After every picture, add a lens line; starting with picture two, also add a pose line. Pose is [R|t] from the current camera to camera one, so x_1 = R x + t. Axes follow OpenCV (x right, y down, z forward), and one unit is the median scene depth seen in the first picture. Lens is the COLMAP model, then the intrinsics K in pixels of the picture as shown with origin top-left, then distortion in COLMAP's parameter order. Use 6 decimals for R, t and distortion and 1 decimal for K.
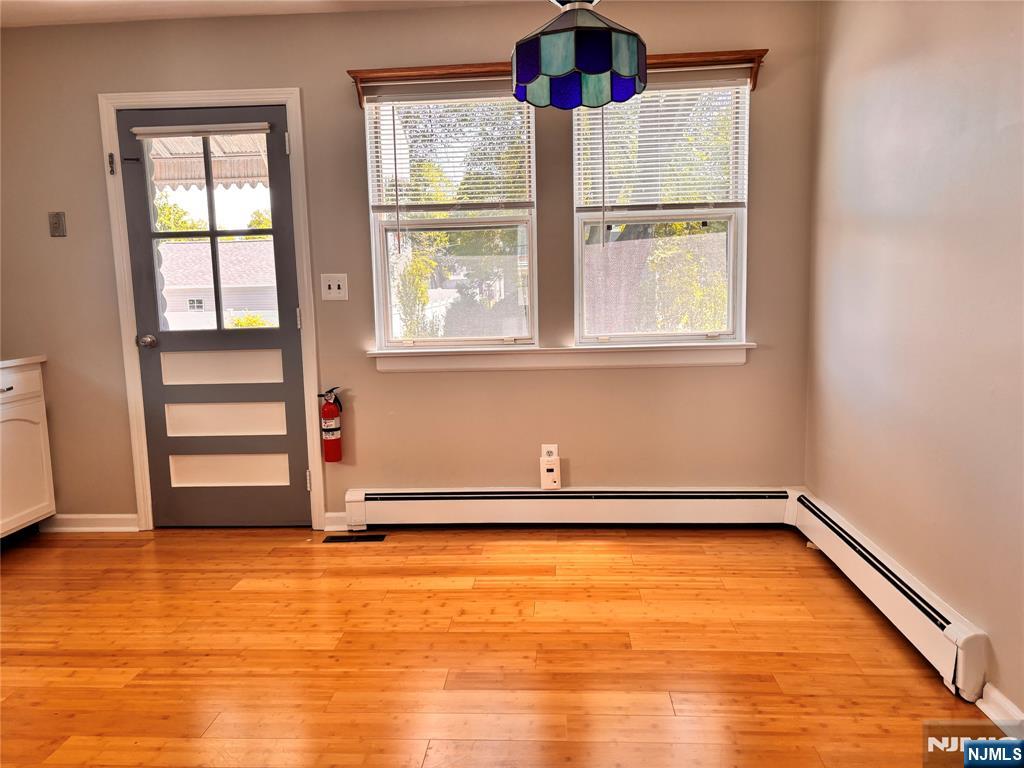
lens RADIAL K [[773.7, 0, 512.0], [0, 773.7, 384.0], [0, 0, 1]] dist [0.065820, -0.066838]
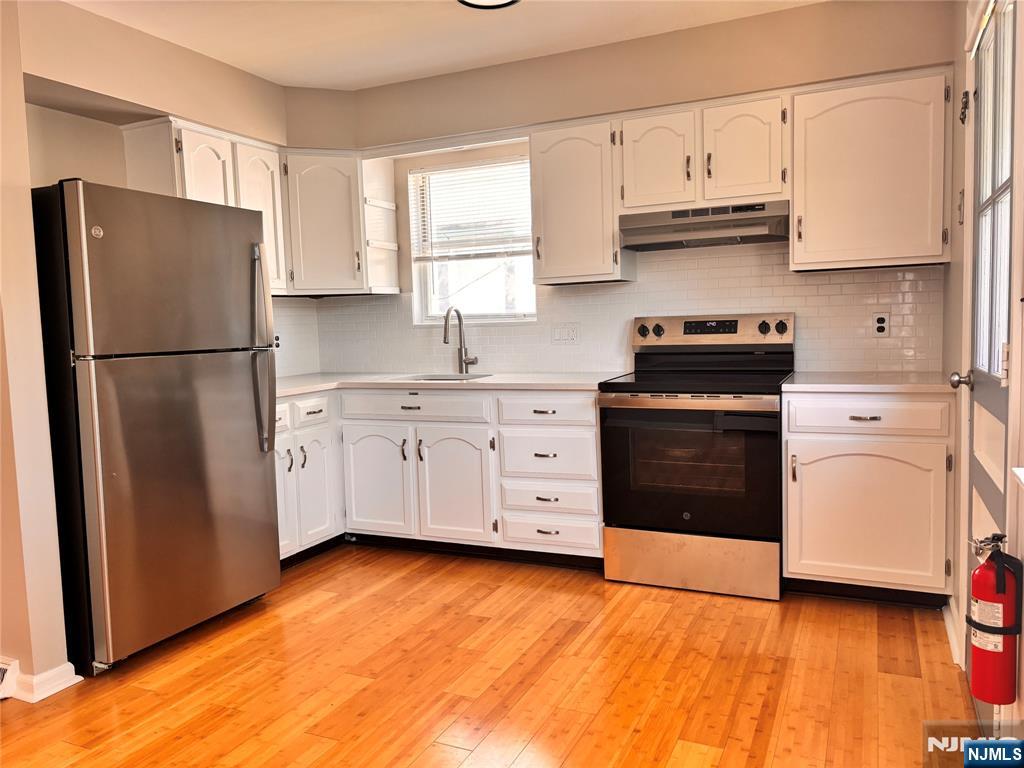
lens RADIAL K [[773.7, 0, 512.0], [0, 773.7, 384.0], [0, 0, 1]] dist [0.065820, -0.066838]
pose [[-0.354582, 0.109024, -0.928647, 0.320658], [-0.080408, 0.985944, 0.146452, -0.145946], [0.931561, 0.126600, -0.340831, 1.112342]]
